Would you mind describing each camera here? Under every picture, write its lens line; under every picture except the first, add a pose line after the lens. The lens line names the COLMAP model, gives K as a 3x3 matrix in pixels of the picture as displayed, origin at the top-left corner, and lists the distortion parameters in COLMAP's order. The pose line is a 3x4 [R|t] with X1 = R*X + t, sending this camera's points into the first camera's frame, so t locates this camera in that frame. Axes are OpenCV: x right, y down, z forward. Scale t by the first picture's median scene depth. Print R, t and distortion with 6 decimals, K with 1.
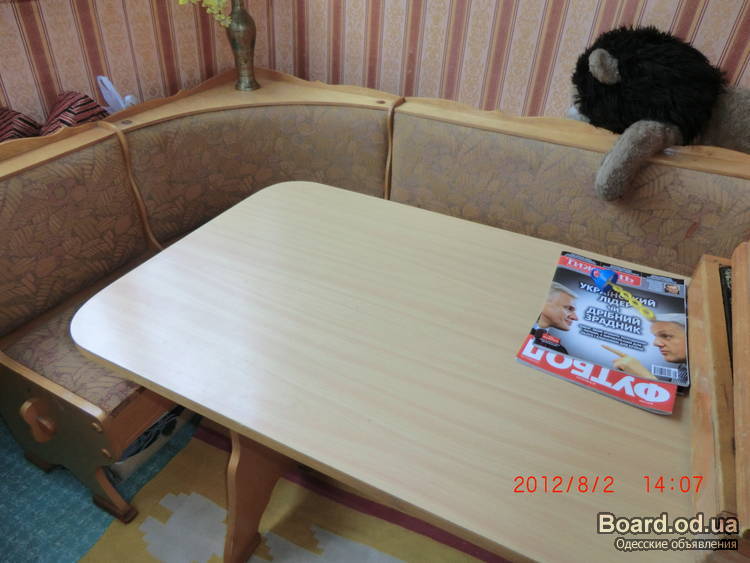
lens RADIAL K [[522.6, 0, 373.5], [0, 522.6, 278.0], [0, 0, 1]] dist [-0.057412, 0.047380]
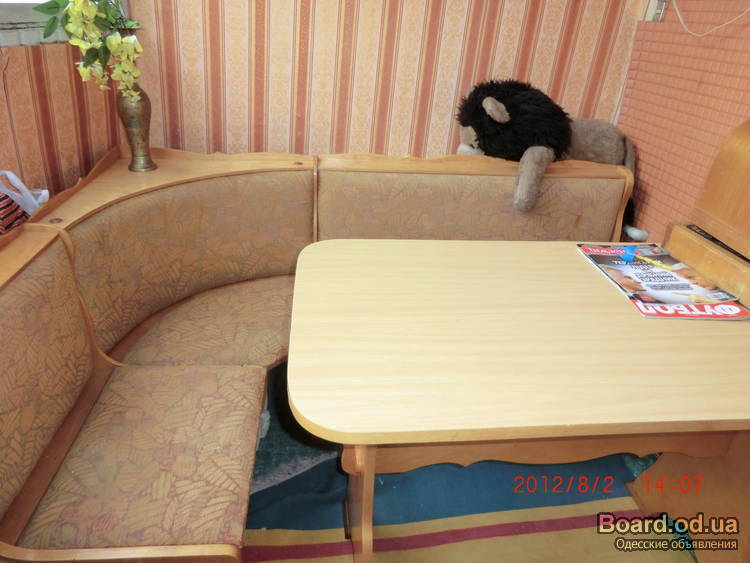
lens RADIAL K [[522.6, 0, 383.2], [0, 522.6, 281.5], [0, 0, 1]] dist [-0.057412, 0.047380]
pose [[0.847916, -0.230770, 0.477267, -0.436695], [0.281685, 0.958799, -0.036842, -0.033223], [-0.449101, 0.165678, 0.877986, 0.066708]]
